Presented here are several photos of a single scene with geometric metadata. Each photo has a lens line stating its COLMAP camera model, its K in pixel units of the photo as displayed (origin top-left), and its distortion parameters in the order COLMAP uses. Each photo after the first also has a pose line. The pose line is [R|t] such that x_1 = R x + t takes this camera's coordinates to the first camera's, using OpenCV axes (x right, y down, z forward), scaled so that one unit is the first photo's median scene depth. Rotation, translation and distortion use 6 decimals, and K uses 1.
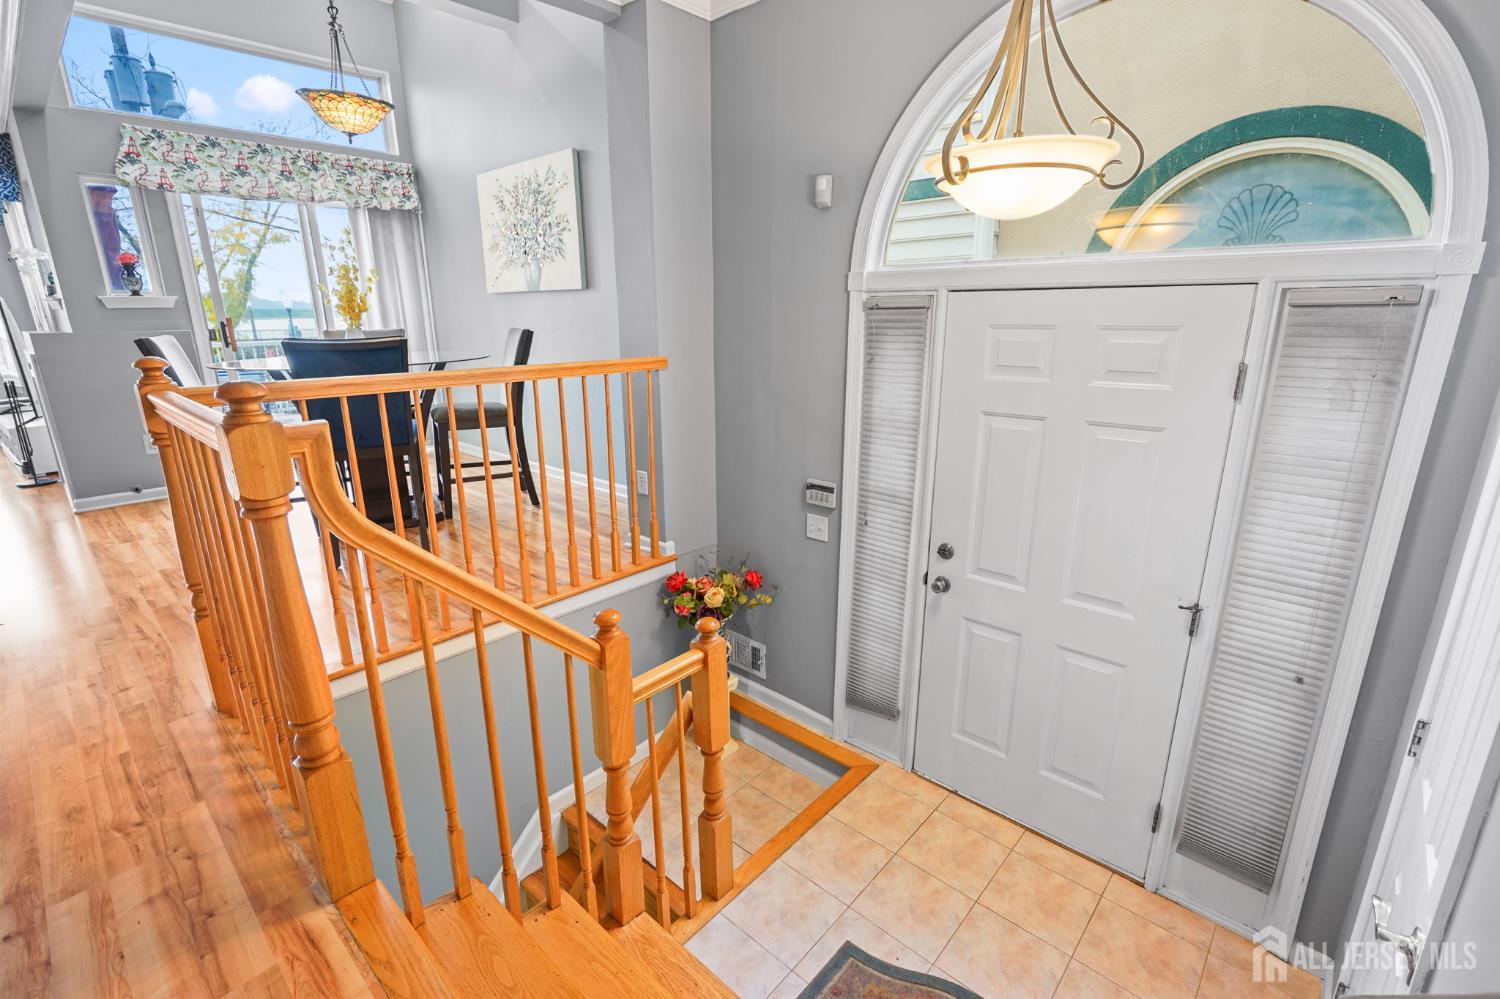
lens RADIAL K [[674.6, 0, 749.4], [0, 674.6, 489.3], [0, 0, 1]] dist [0.002660, -0.000540]
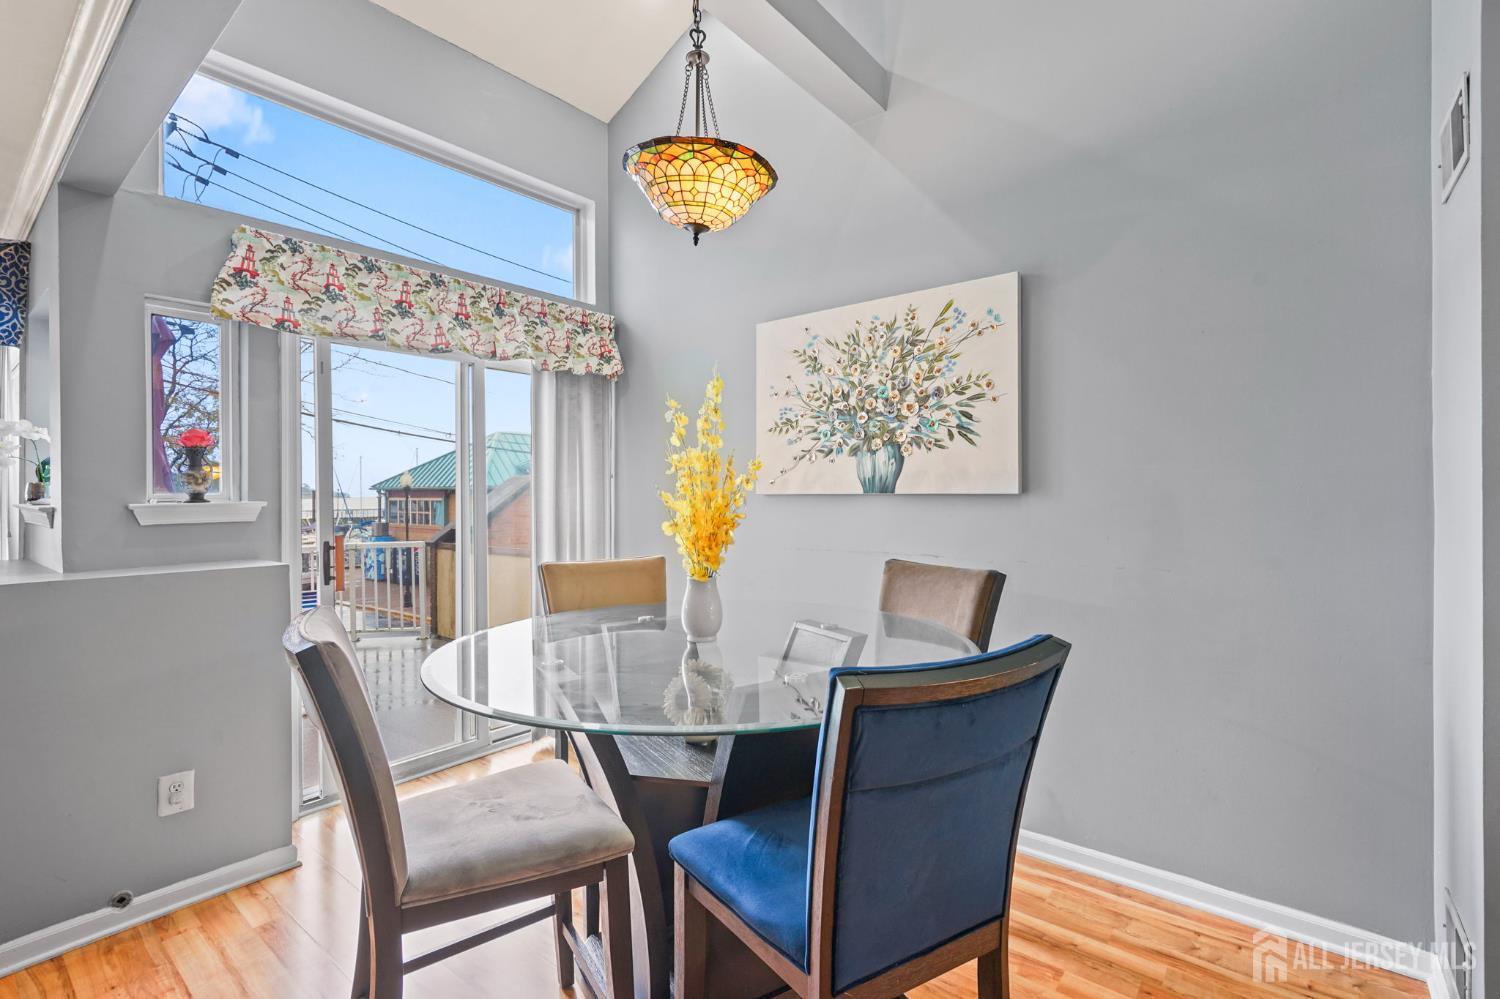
lens RADIAL K [[674.6, 0, 742.2], [0, 674.6, 491.3], [0, 0, 1]] dist [0.002660, -0.000540]
pose [[0.998164, 0.002791, 0.060502, -0.490390], [0.013063, 0.965506, -0.260053, -0.143927], [-0.059141, 0.260366, 0.963697, 0.433060]]
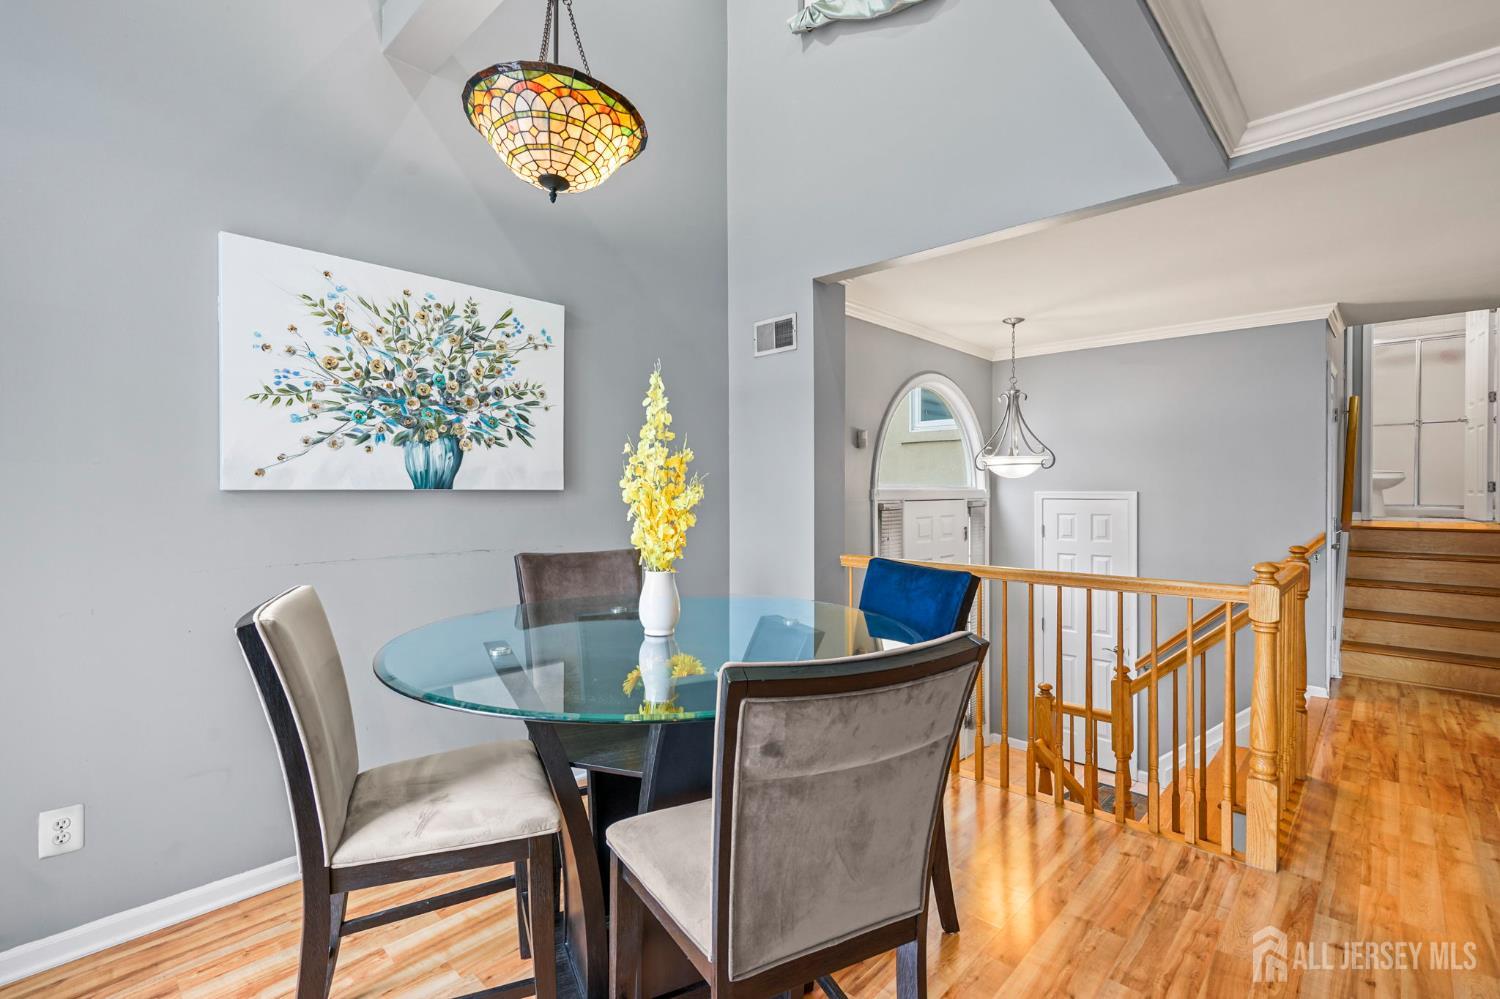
lens RADIAL K [[646.2, 0, 744.4], [0, 646.2, 492.3], [0, 0, 1]] dist [-0.000152, 0.000680]
pose [[0.048377, -0.004376, 0.998820, -0.861093], [0.250531, 0.968076, -0.007893, -0.228594], [-0.966899, 0.250617, 0.047929, 0.743714]]
